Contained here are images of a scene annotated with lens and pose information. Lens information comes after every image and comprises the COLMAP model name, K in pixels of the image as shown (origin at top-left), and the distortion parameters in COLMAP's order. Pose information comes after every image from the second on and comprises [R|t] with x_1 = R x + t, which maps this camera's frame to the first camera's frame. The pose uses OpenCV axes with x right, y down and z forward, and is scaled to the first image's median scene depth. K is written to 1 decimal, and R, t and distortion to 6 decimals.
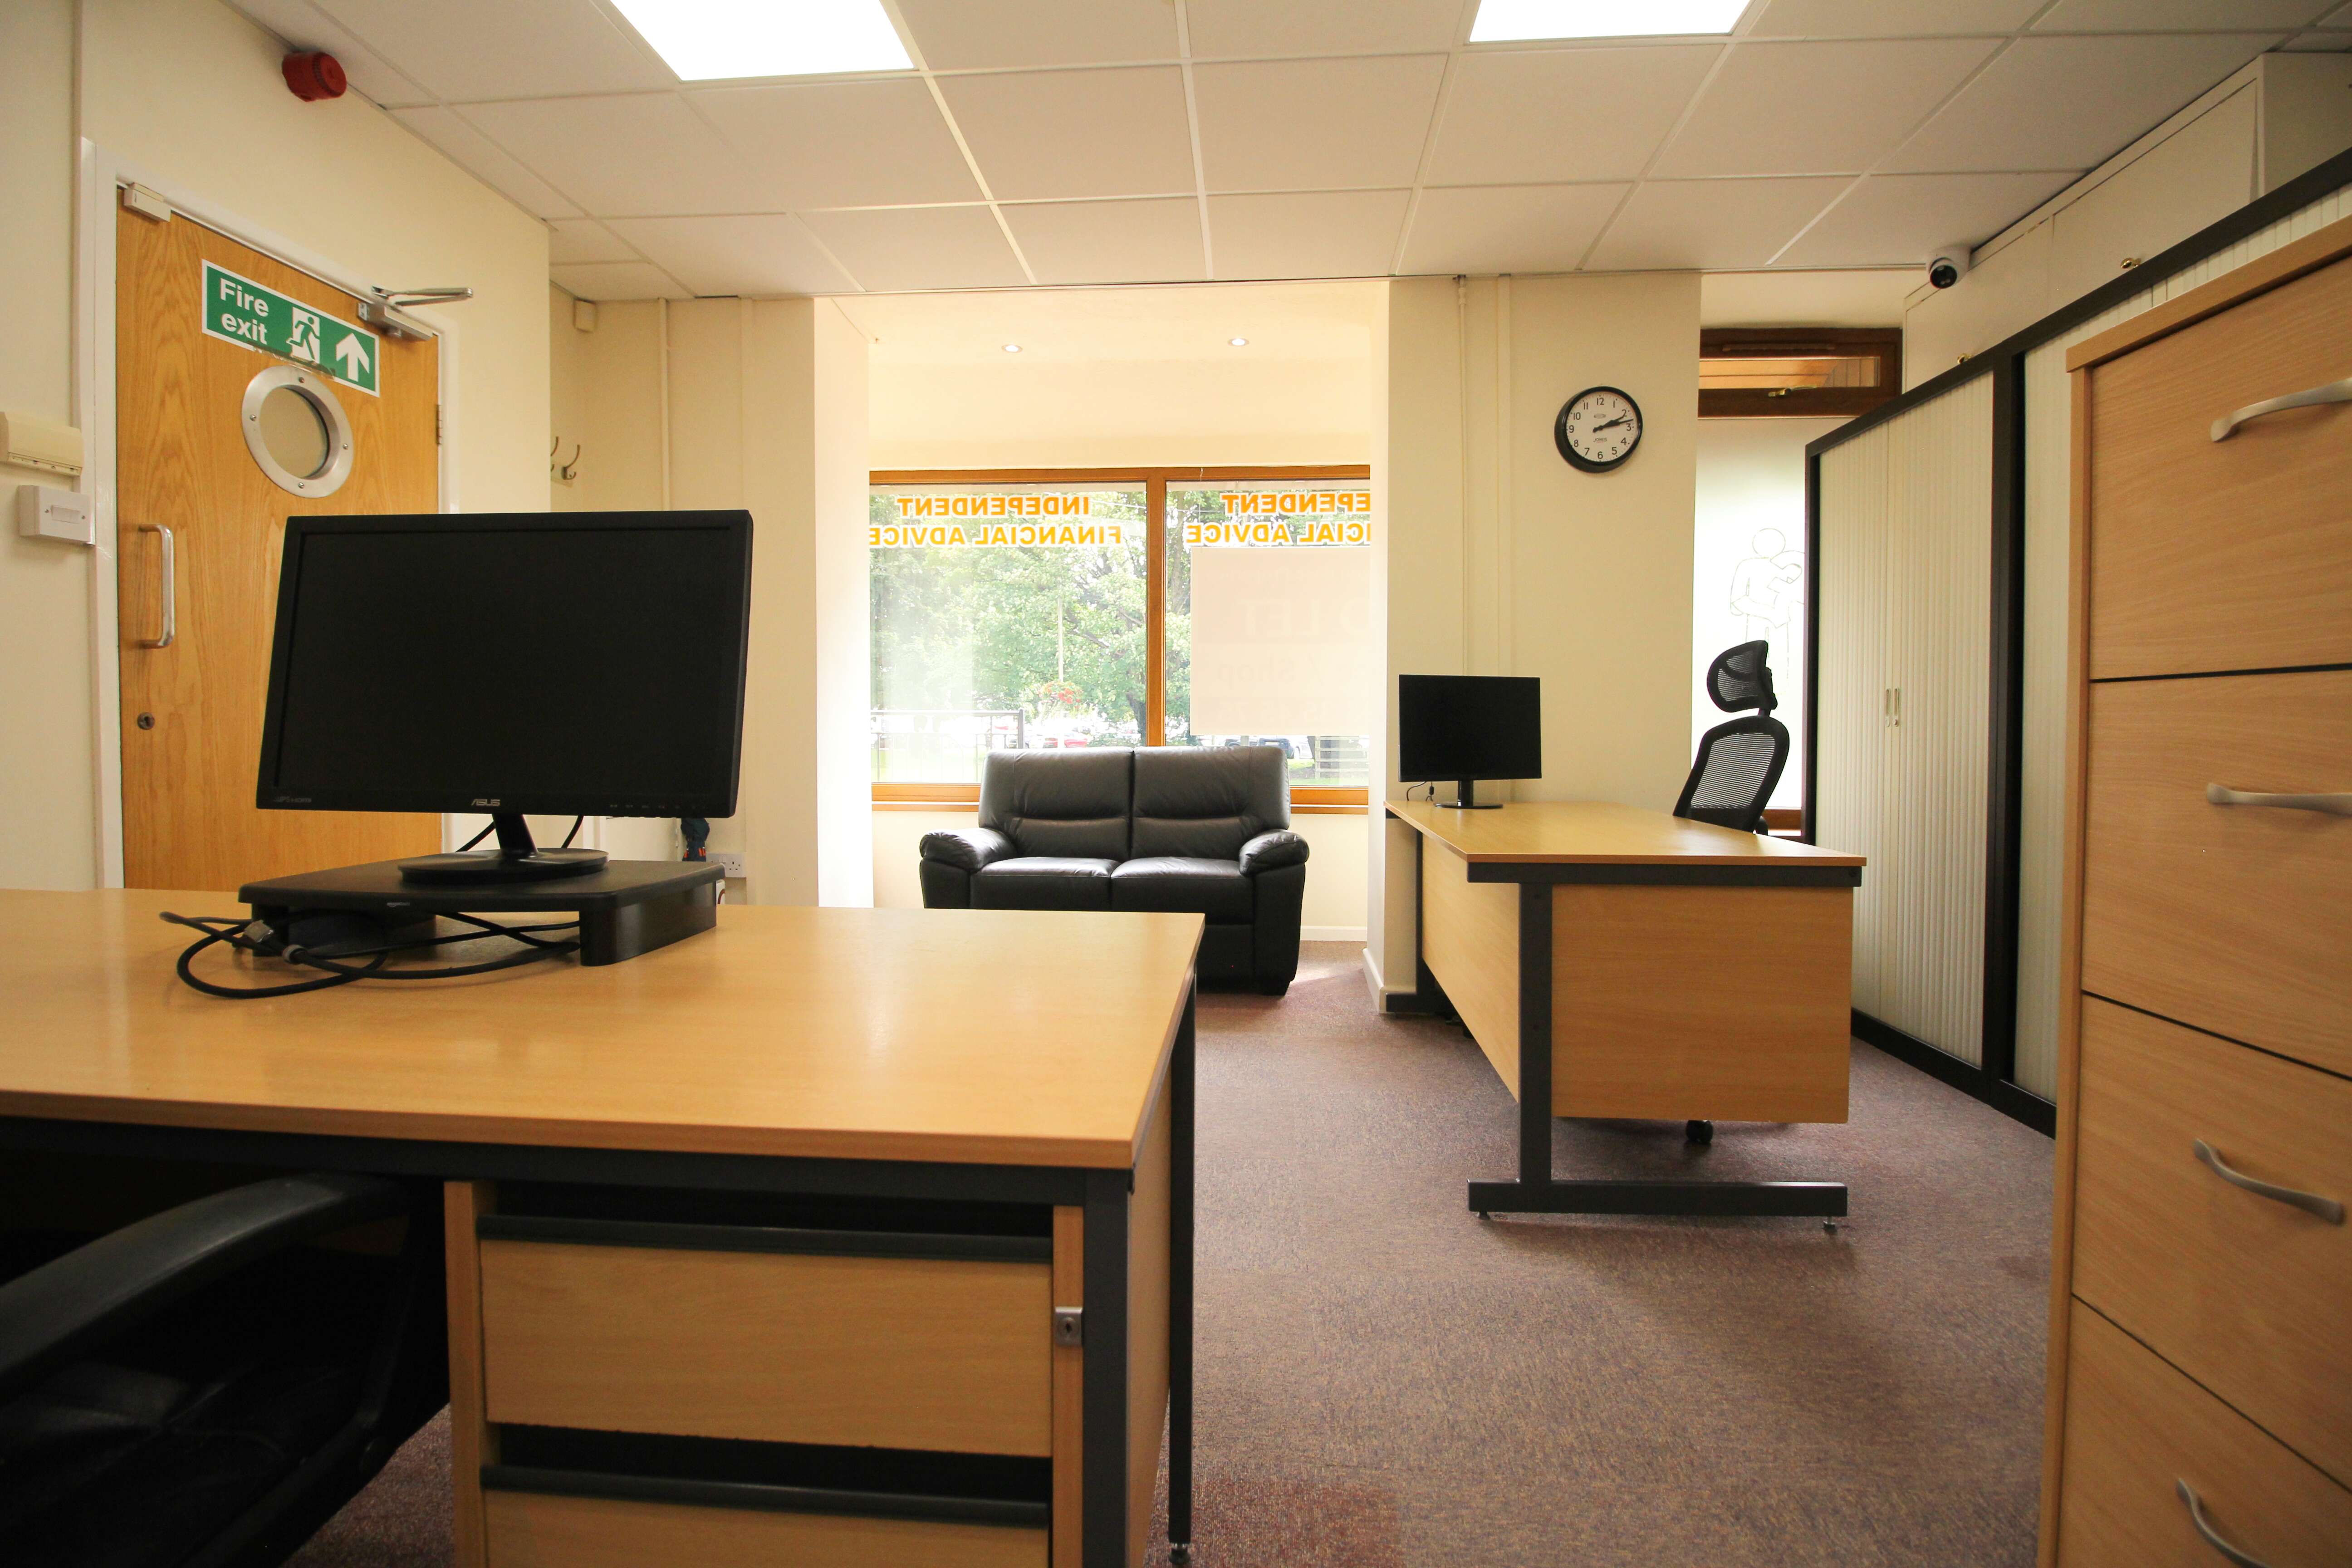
lens RADIAL K [[1084.5, 0, 1186.9], [0, 1084.5, 755.8], [0, 0, 1]] dist [0.004169, -0.013694]
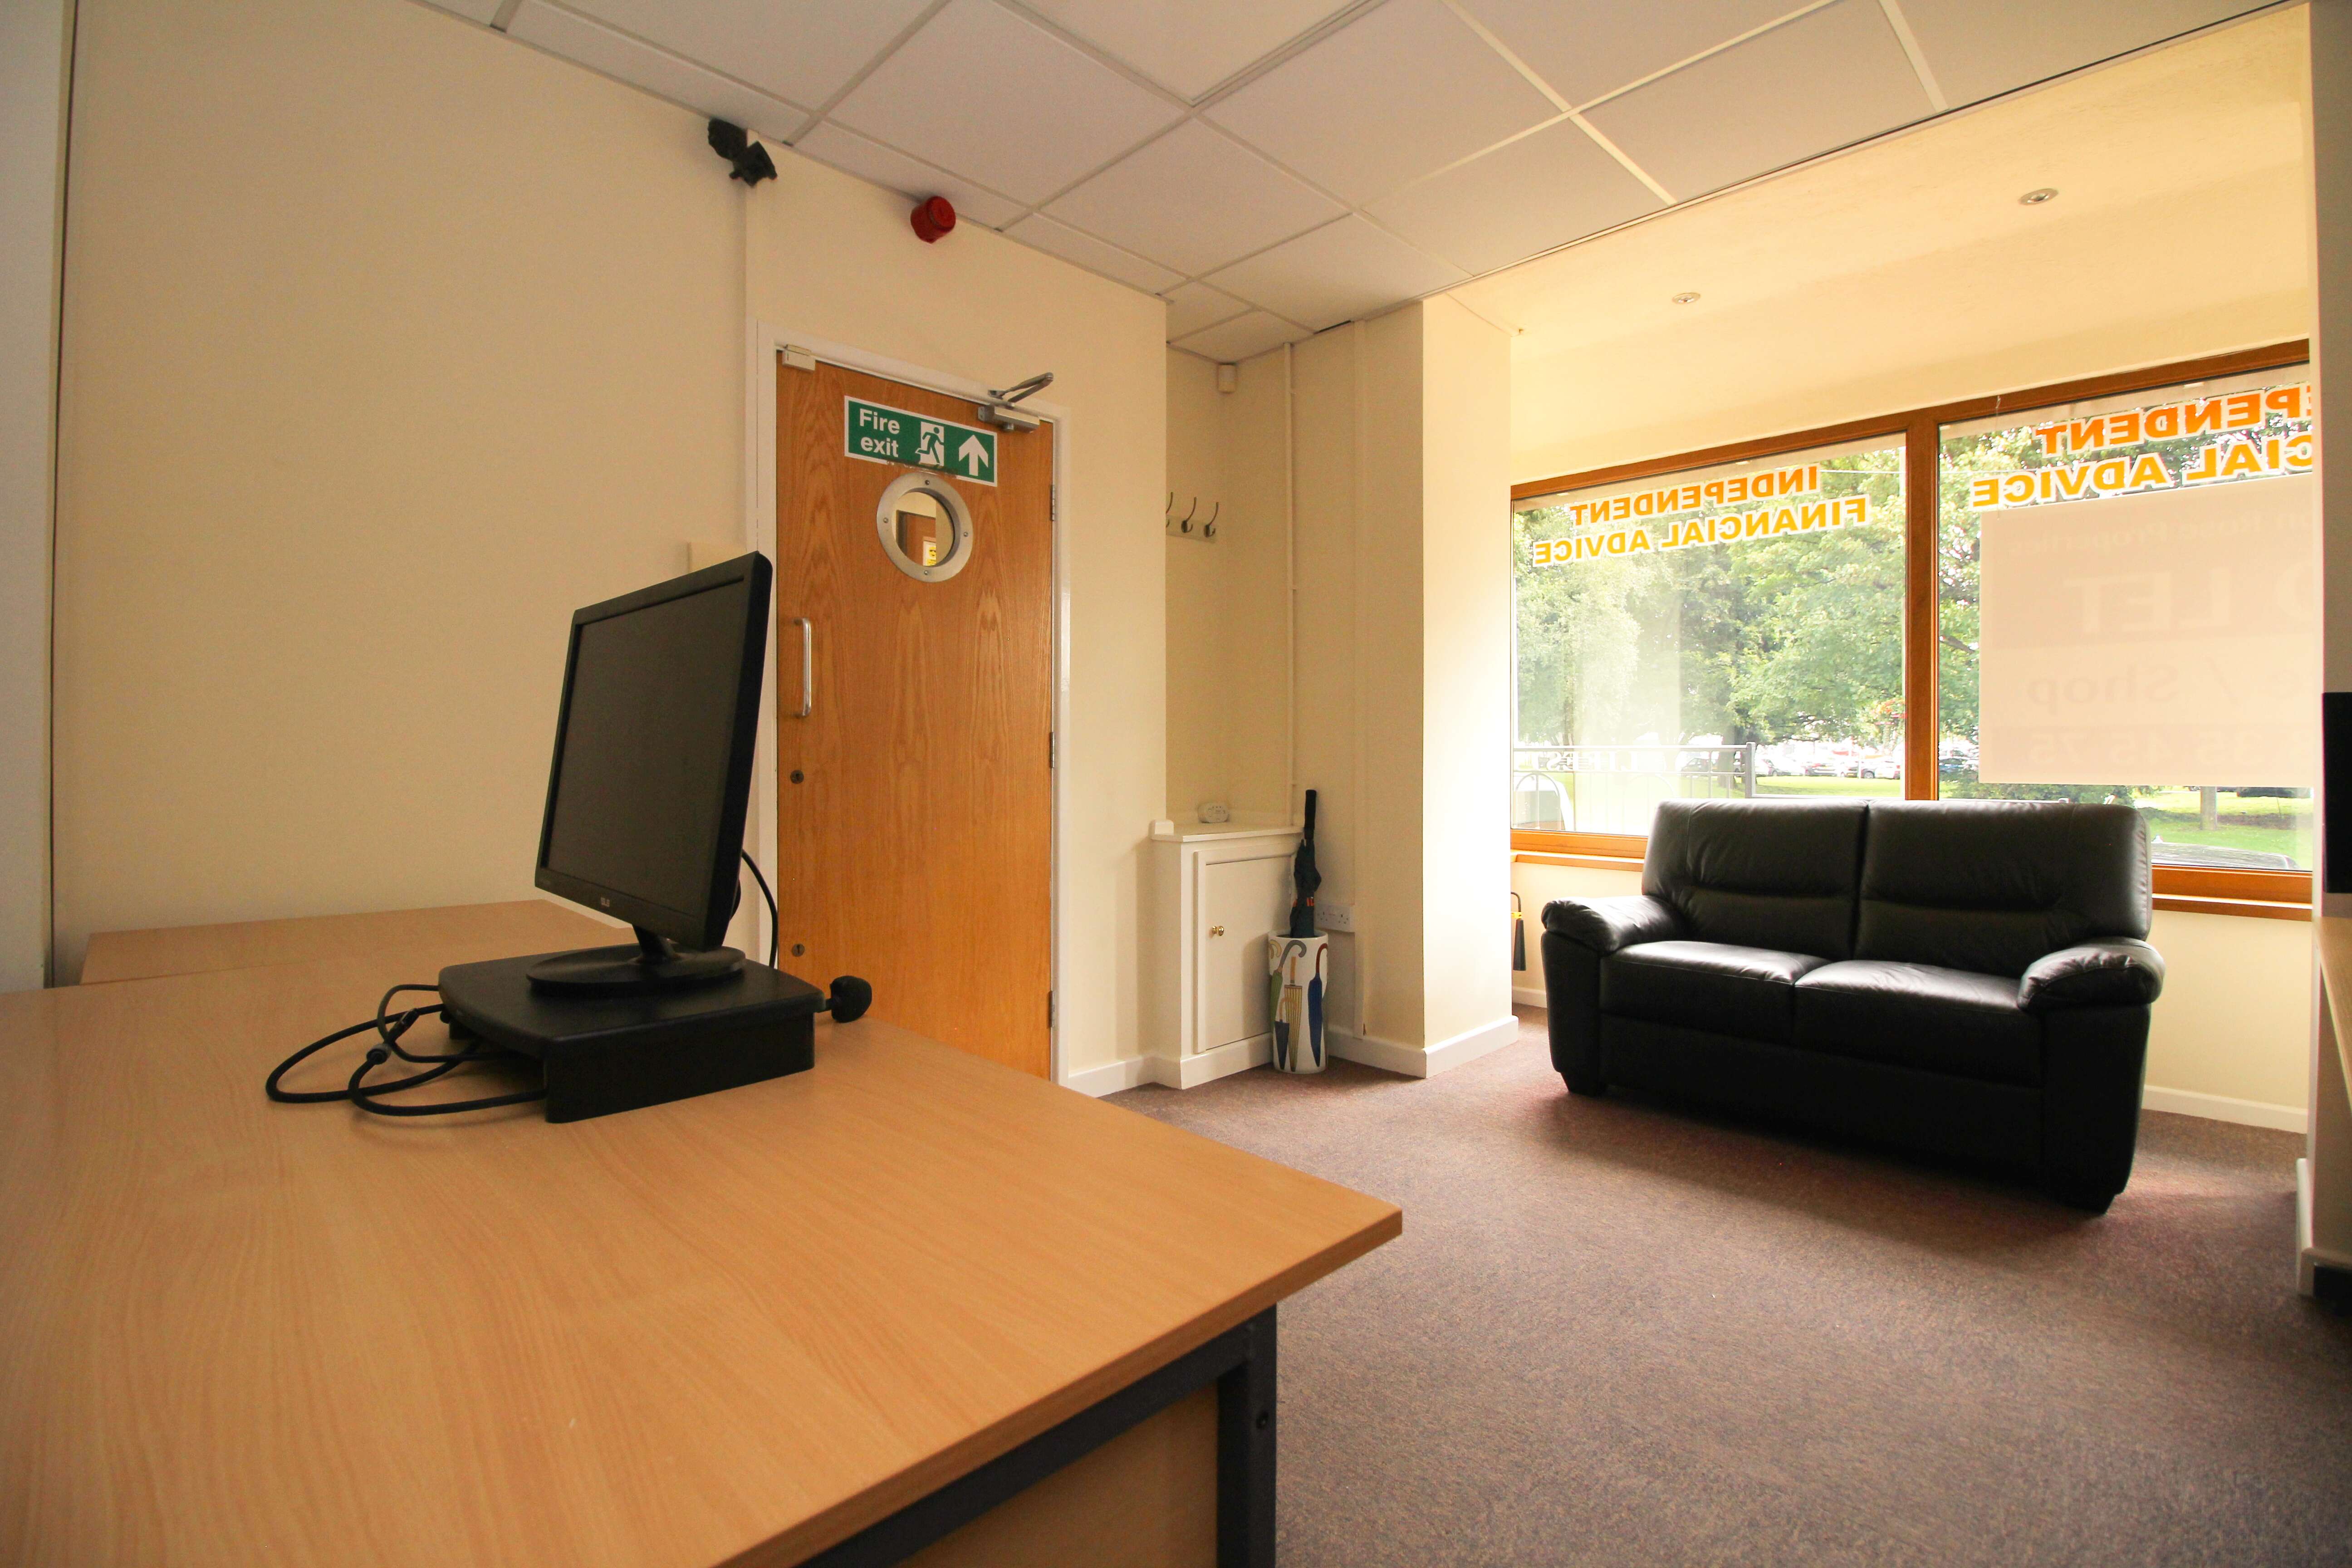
lens RADIAL K [[1084.5, 0, 1186.9], [0, 1084.5, 755.8], [0, 0, 1]] dist [0.004169, -0.013694]
pose [[0.752961, -0.001356, -0.658063, 0.144231], [-0.013684, 0.999749, -0.017718, -0.031313], [0.657923, 0.022346, 0.752754, 0.270973]]
